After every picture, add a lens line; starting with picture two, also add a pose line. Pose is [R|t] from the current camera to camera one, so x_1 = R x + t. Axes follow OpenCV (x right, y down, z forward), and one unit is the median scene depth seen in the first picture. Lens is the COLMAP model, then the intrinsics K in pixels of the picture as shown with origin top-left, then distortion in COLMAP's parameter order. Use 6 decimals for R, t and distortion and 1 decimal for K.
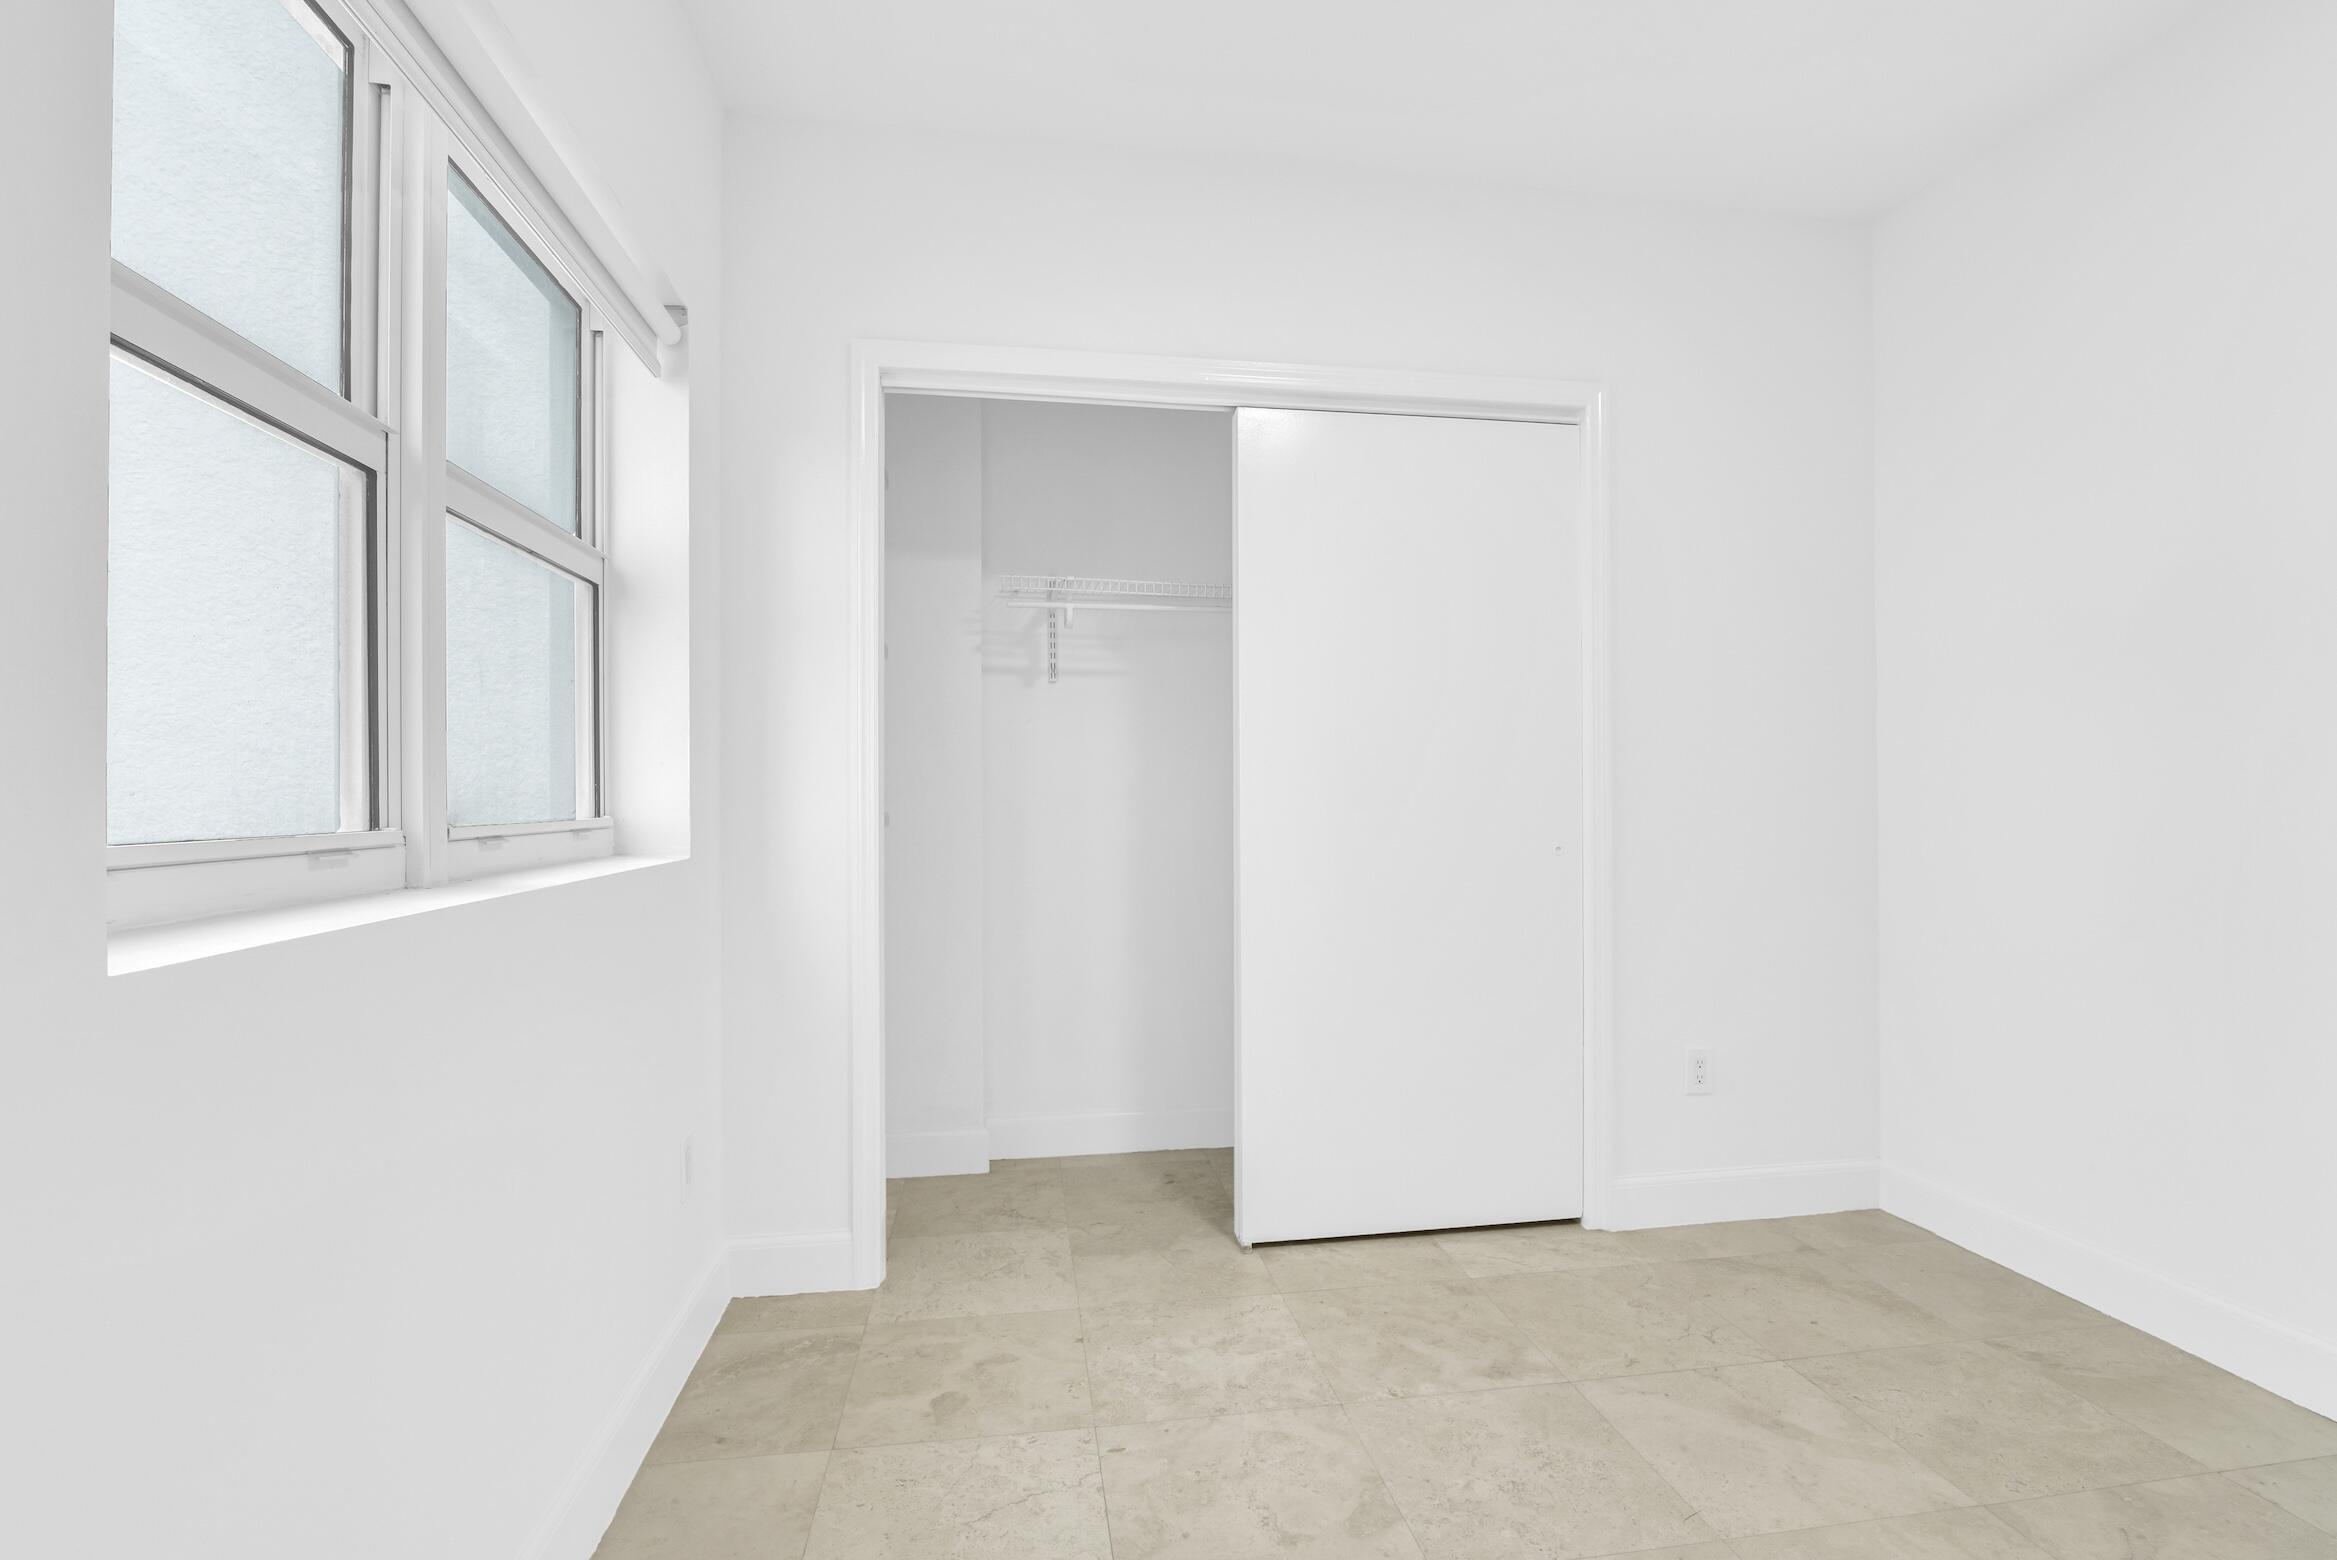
lens RADIAL K [[1077.7, 0, 1168.8], [0, 1077.7, 799.1], [0, 0, 1]] dist [-0.018051, 0.000276]
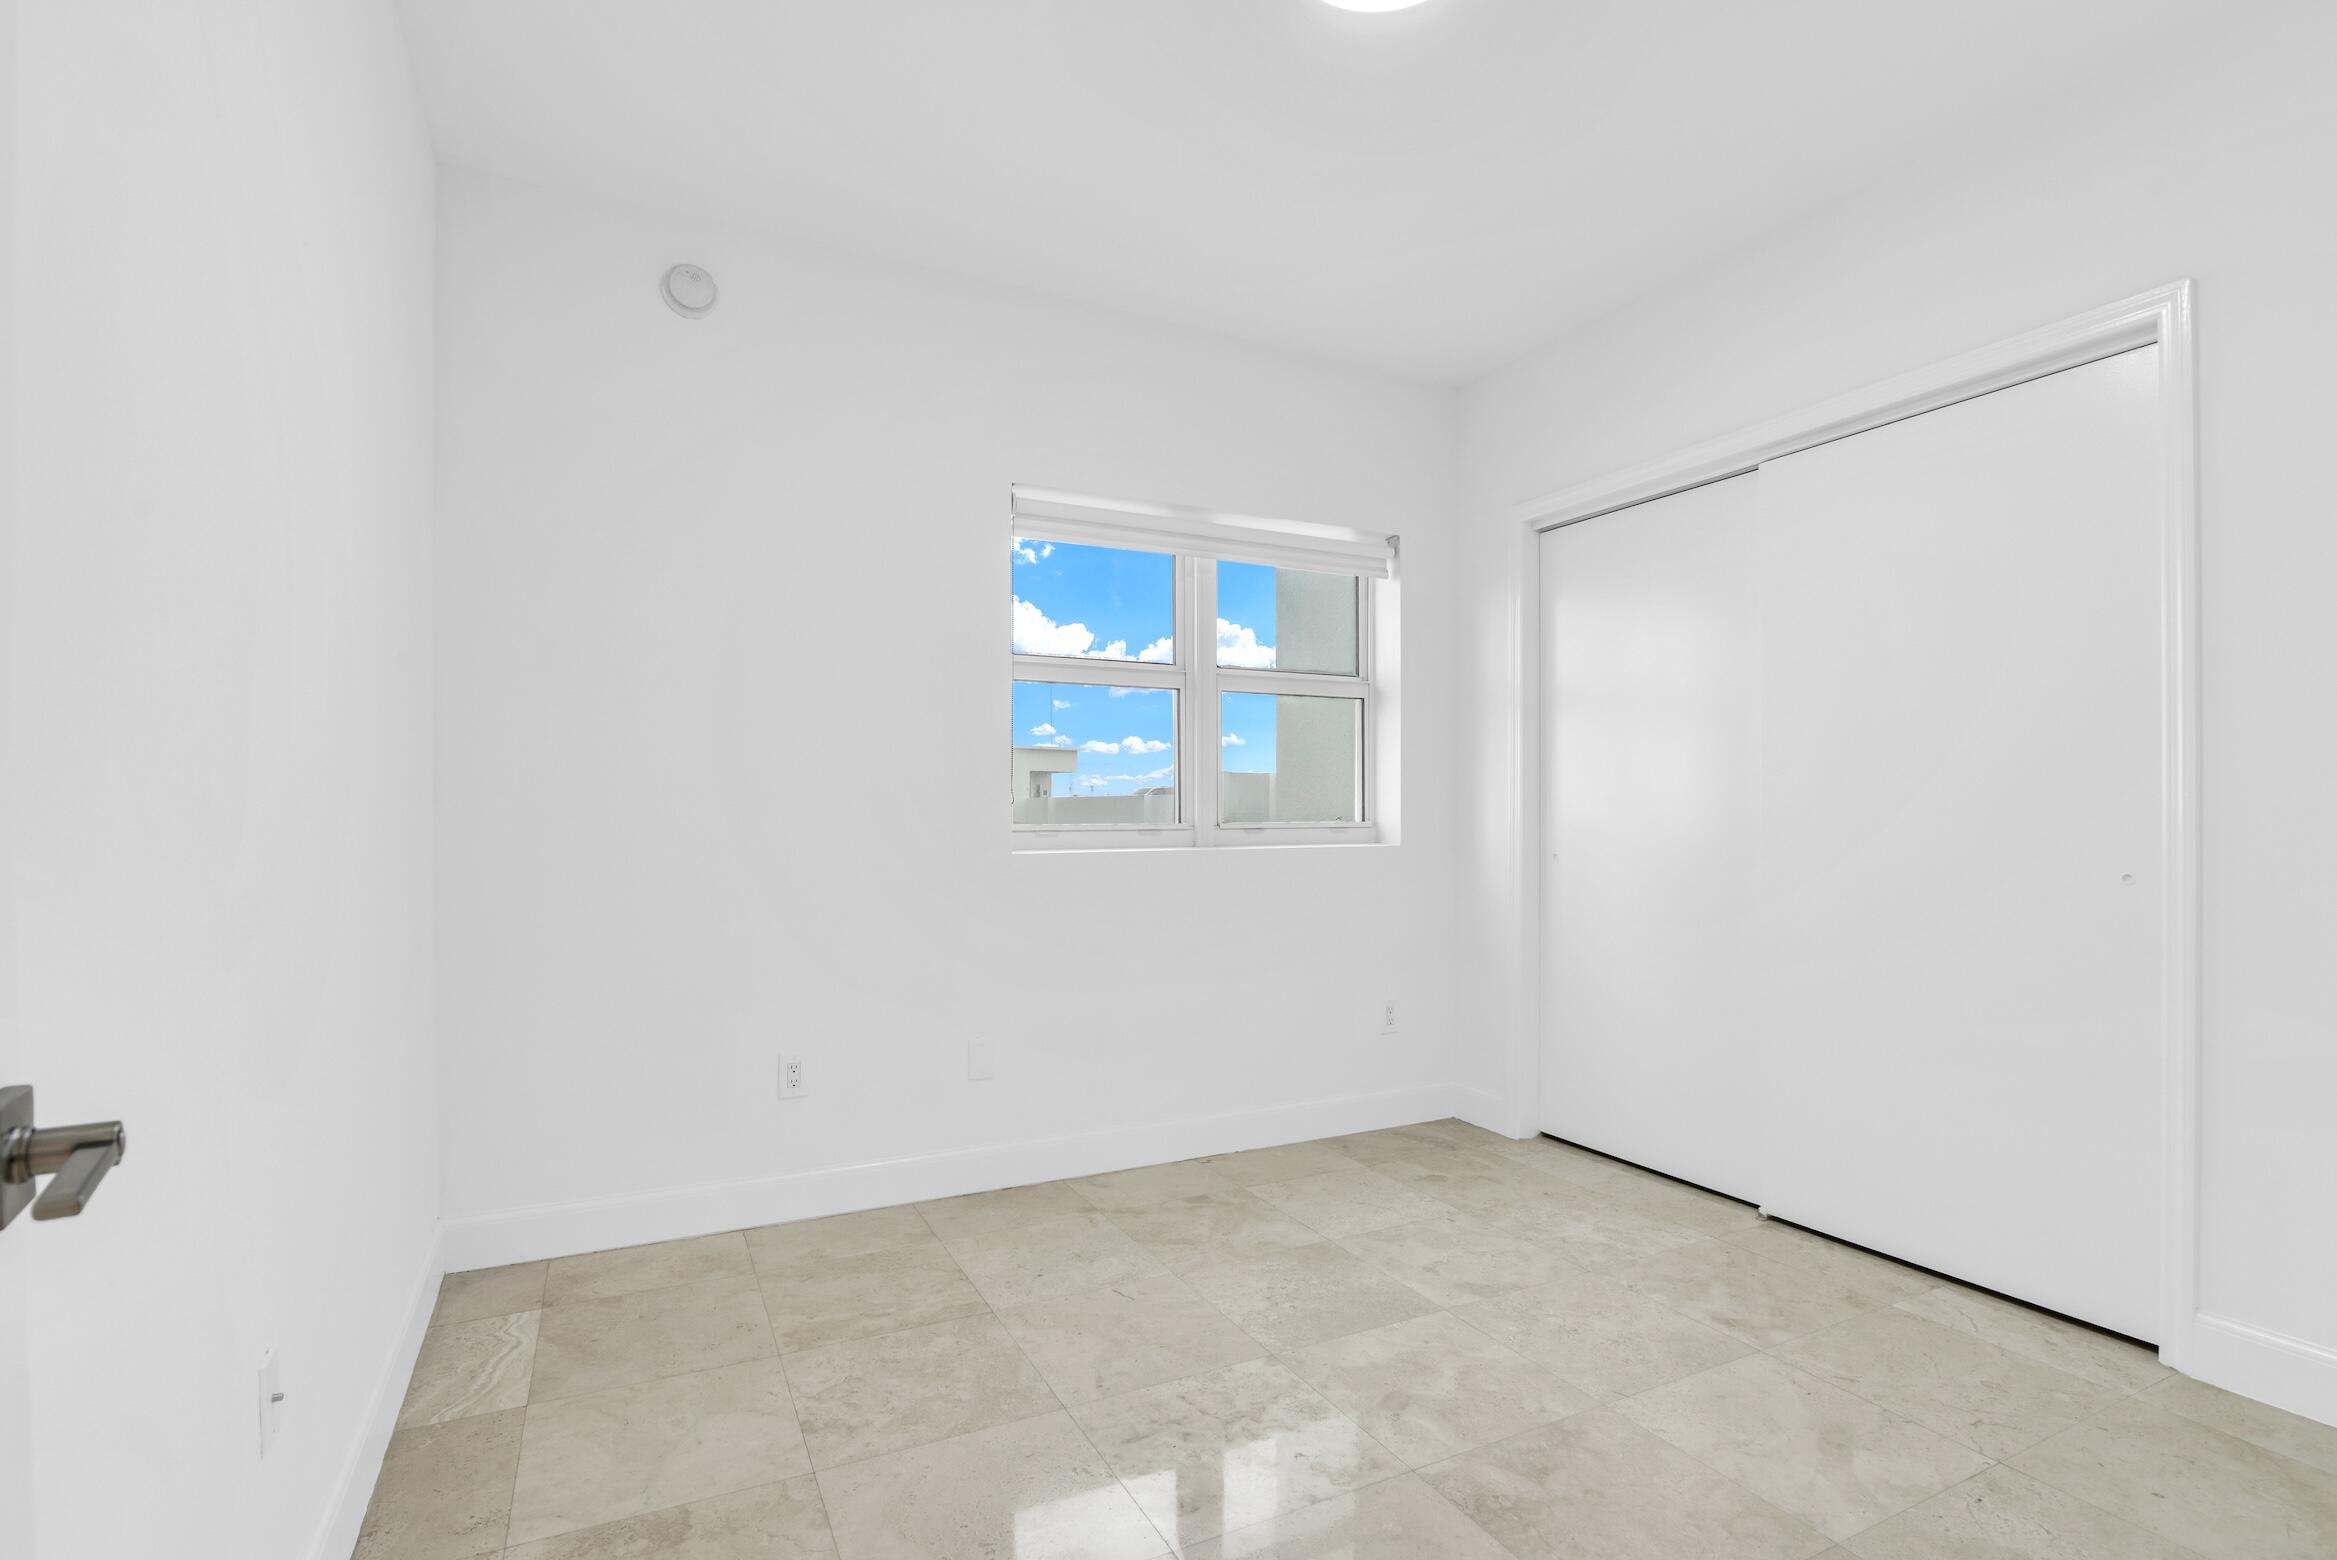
lens RADIAL K [[1077.7, 0, 1169.4], [0, 1077.7, 792.6], [0, 0, 1]] dist [-0.018051, 0.000276]
pose [[0.309967, -0.014599, -0.950635, 1.179886], [-0.001161, 0.999876, -0.015734, -0.003243], [0.950747, 0.005981, 0.309911, 0.087885]]
